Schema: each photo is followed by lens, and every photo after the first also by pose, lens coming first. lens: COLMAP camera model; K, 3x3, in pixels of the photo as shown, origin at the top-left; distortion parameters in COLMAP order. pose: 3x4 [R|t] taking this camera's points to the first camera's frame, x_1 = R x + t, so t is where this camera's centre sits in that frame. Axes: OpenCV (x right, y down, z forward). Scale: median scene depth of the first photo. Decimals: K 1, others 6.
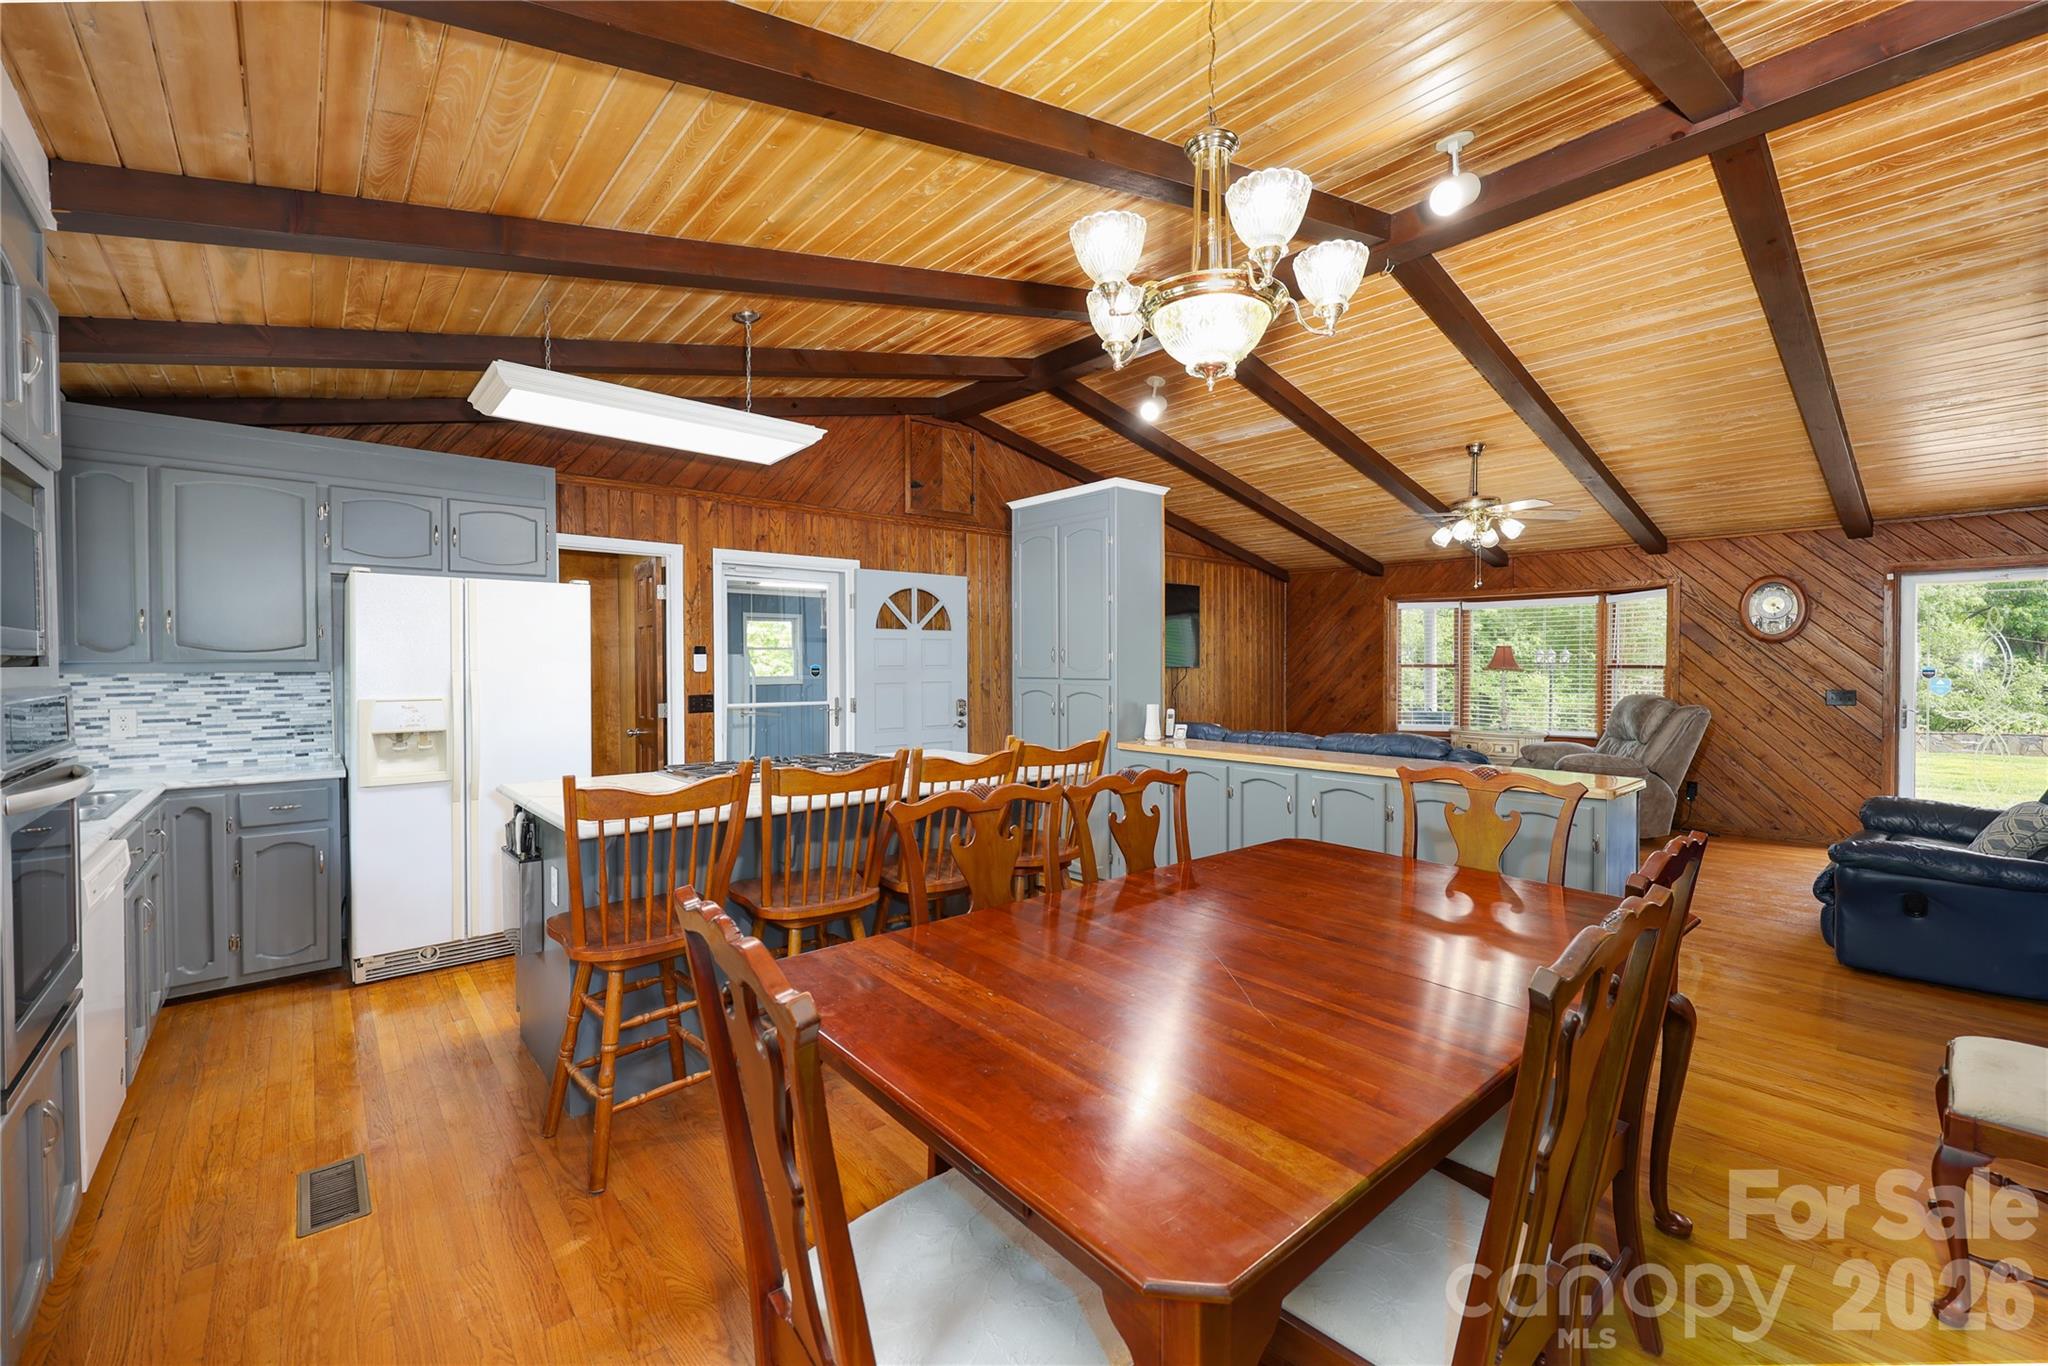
lens RADIAL K [[838.7, 0, 1016.1], [0, 838.7, 669.5], [0, 0, 1]] dist [-0.000721, 0.001081]
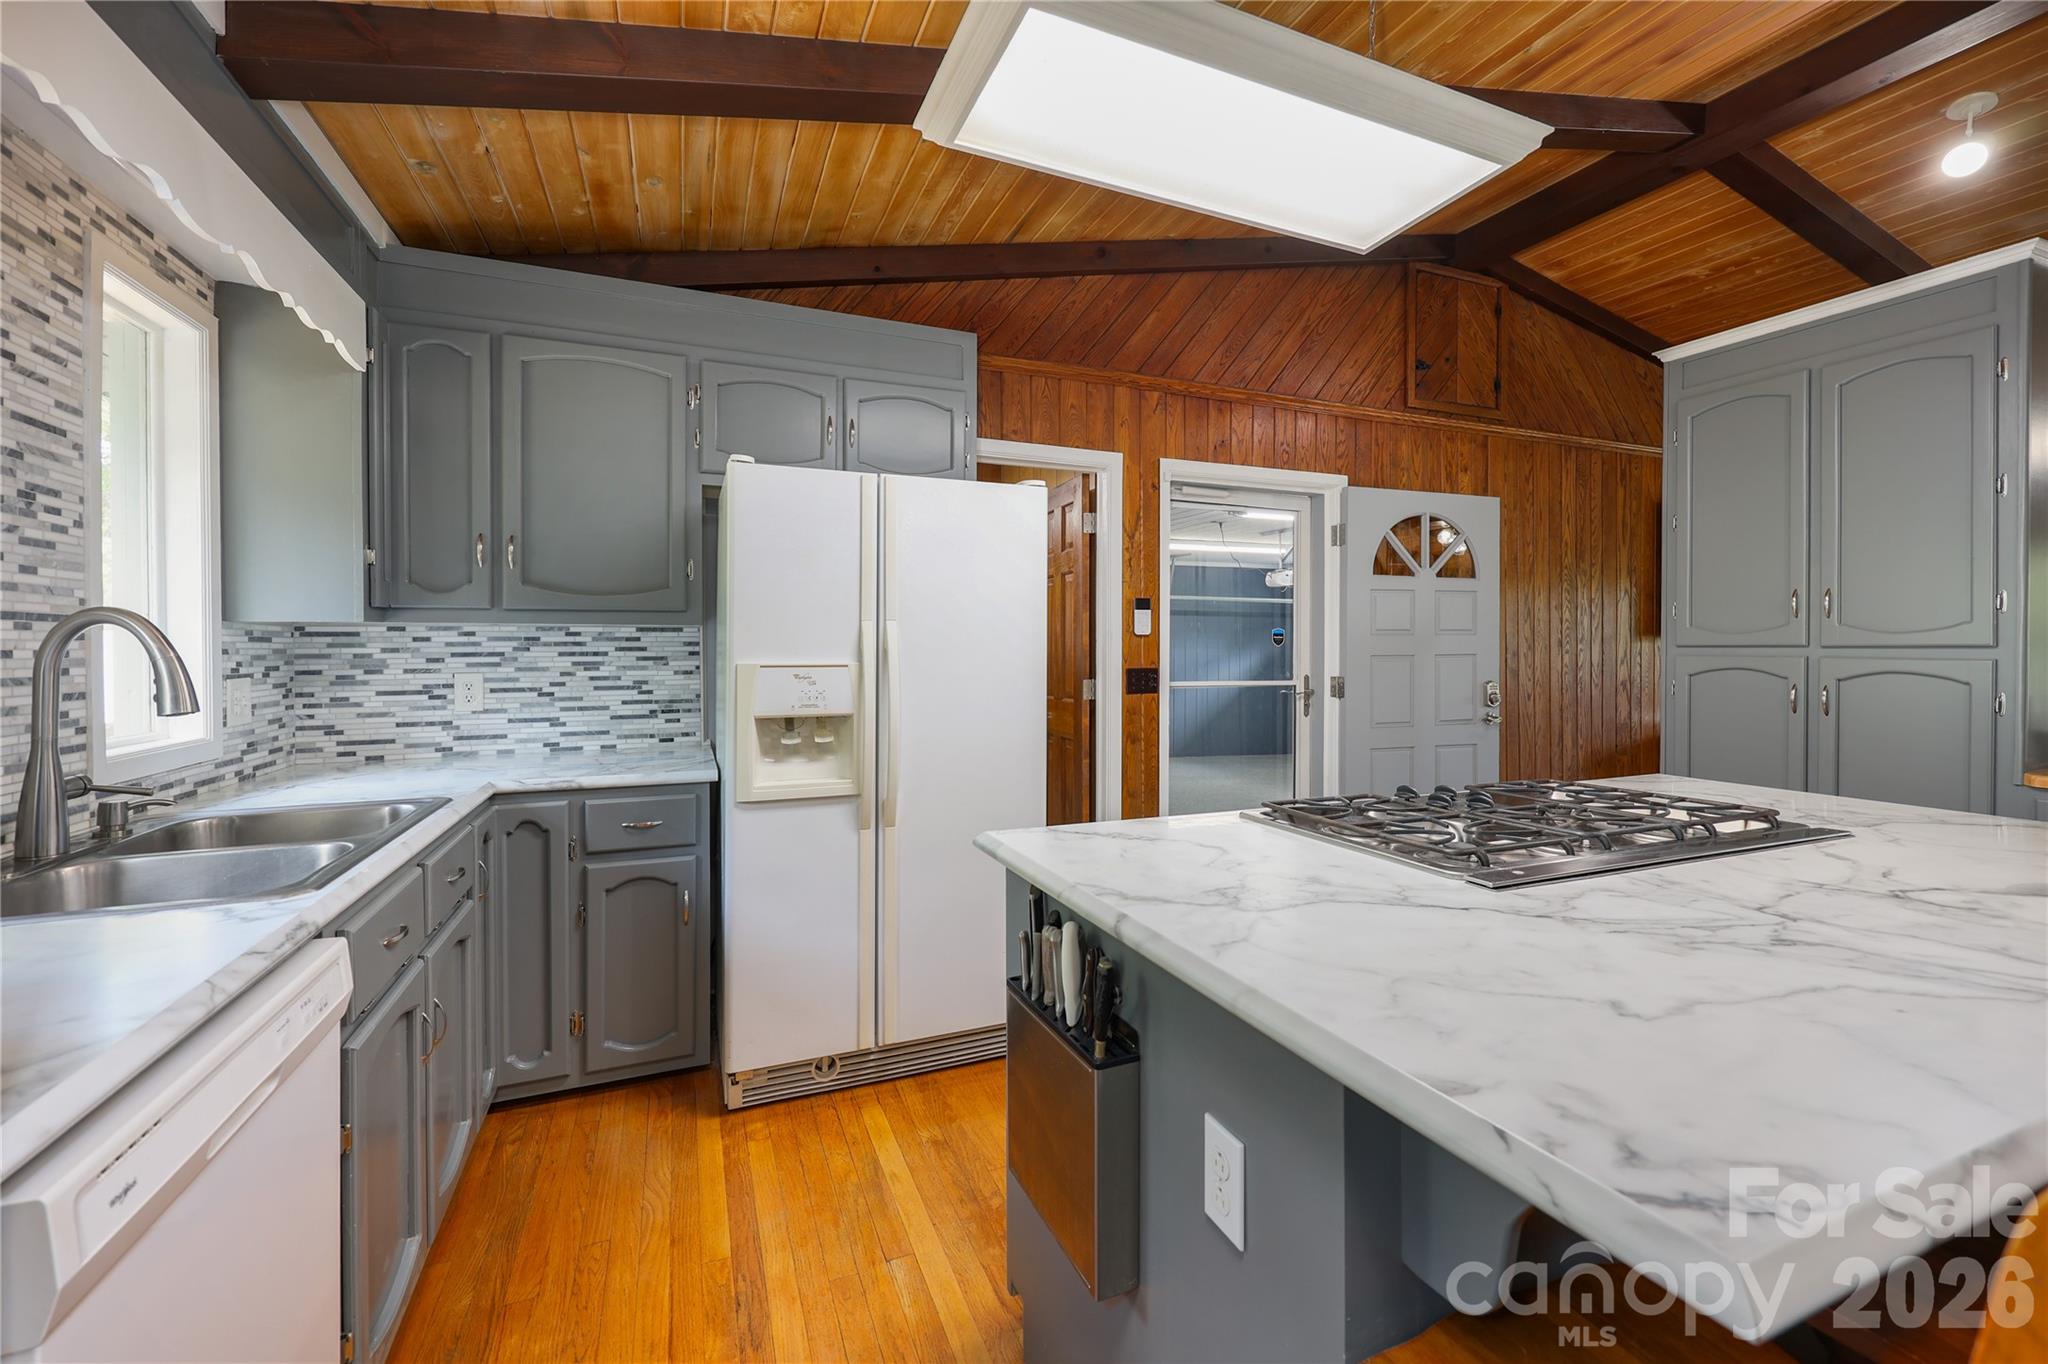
lens RADIAL K [[838.7, 0, 1044.7], [0, 838.7, 642.1], [0, 0, 1]] dist [-0.000721, 0.001081]
pose [[0.957809, 0.004512, -0.287370, -0.320564], [-0.007412, 0.999932, -0.009004, 0.019725], [0.287310, 0.010755, 0.957777, 0.388178]]
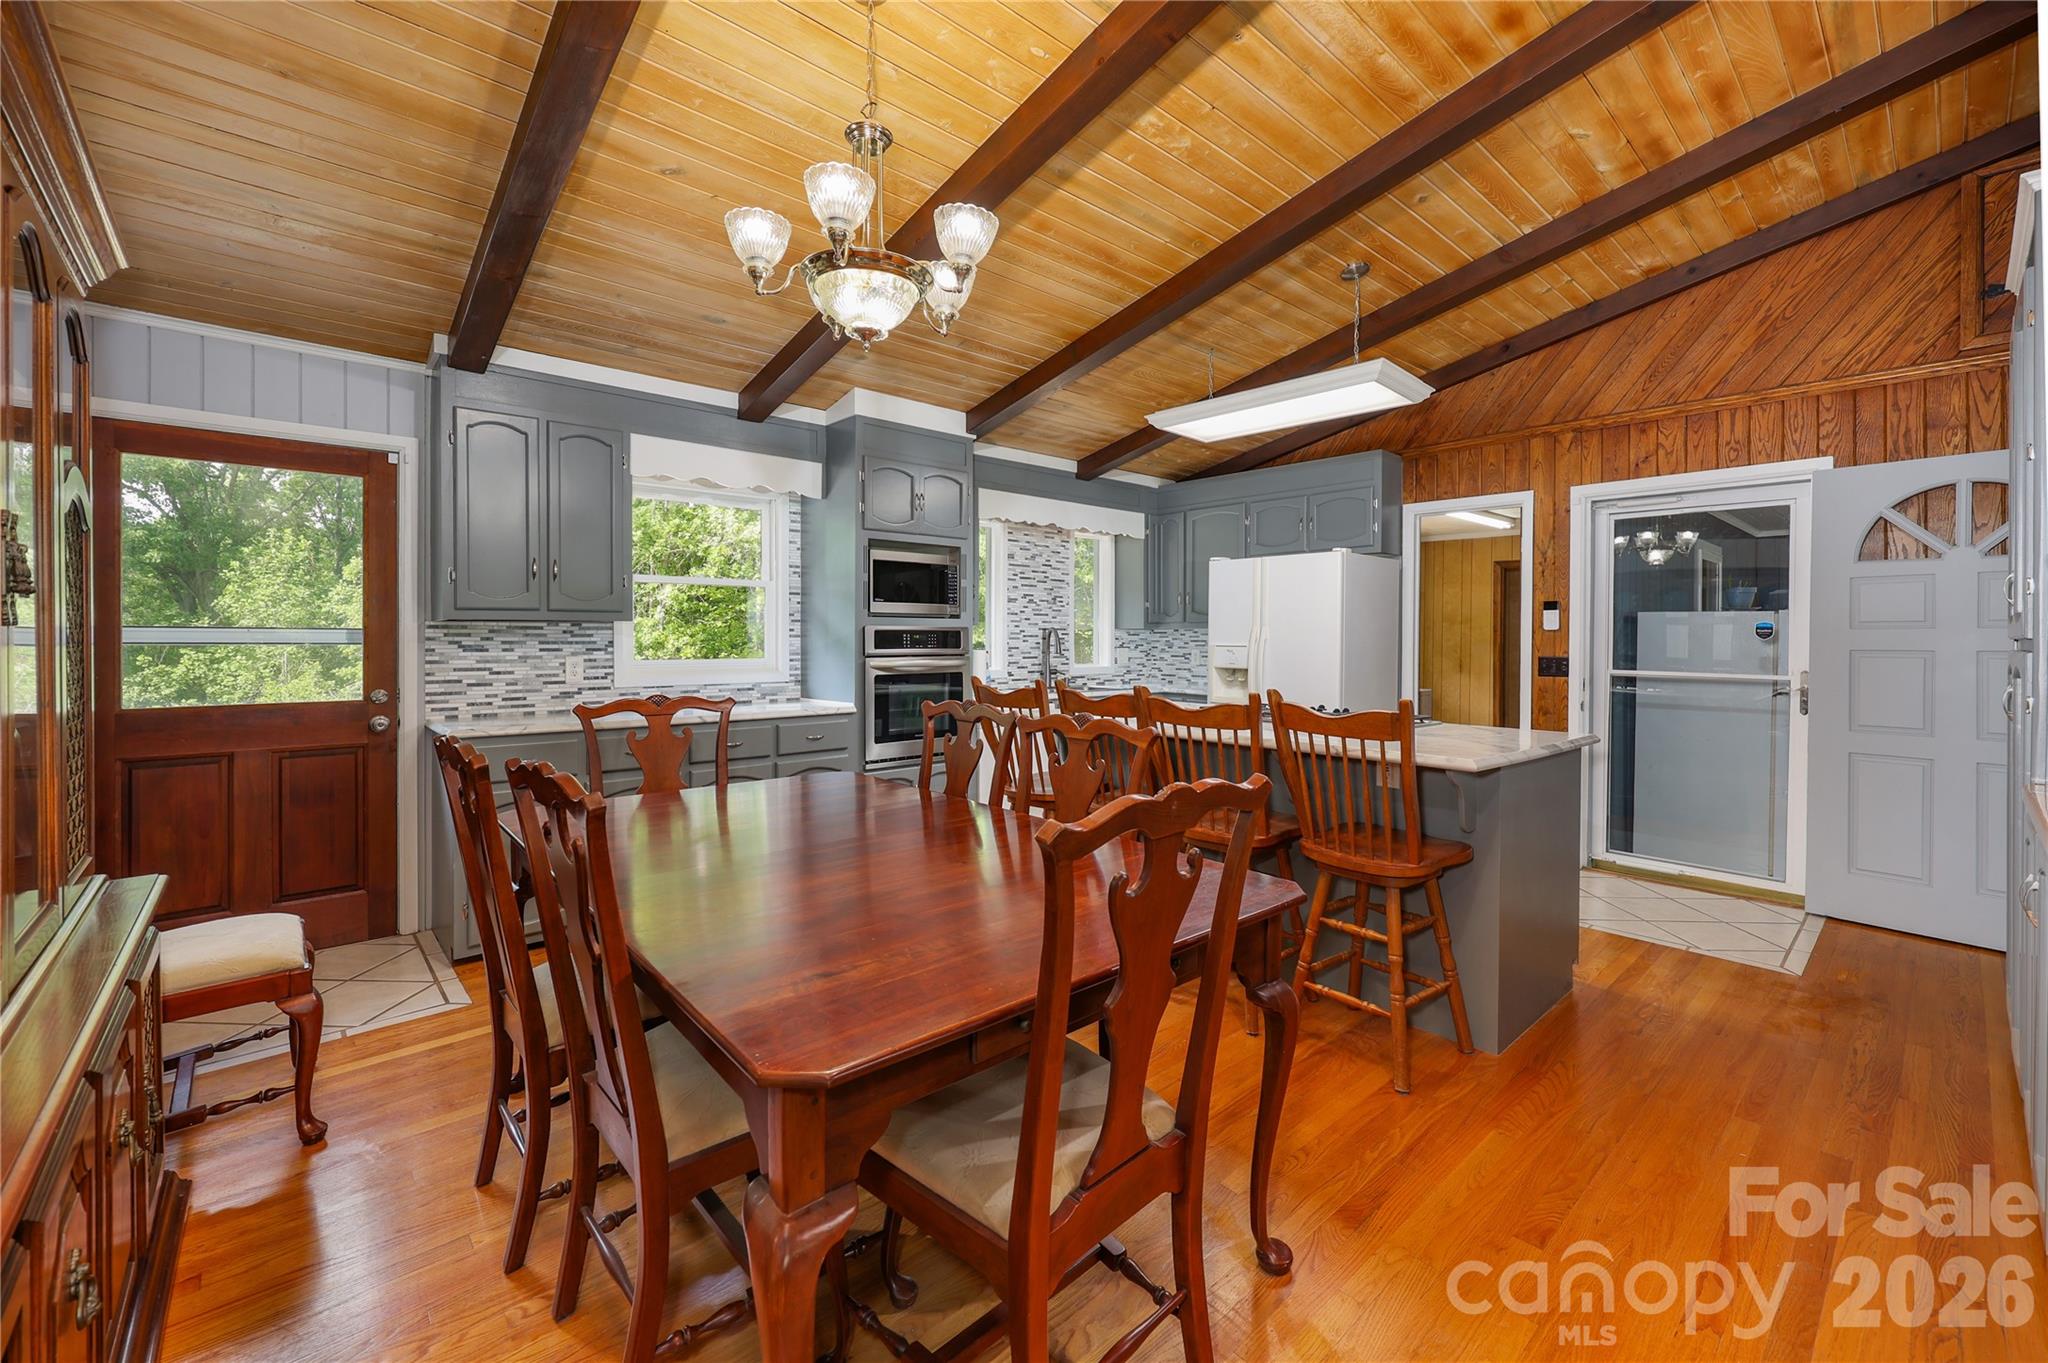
lens RADIAL K [[838.7, 0, 996.4], [0, 838.7, 652.9], [0, 0, 1]] dist [-0.000721, 0.001081]
pose [[-0.001276, 0.013408, -0.999909, 0.642045], [-0.024663, 0.999606, 0.013435, 0.037428], [0.999695, 0.024678, -0.000944, 0.525278]]
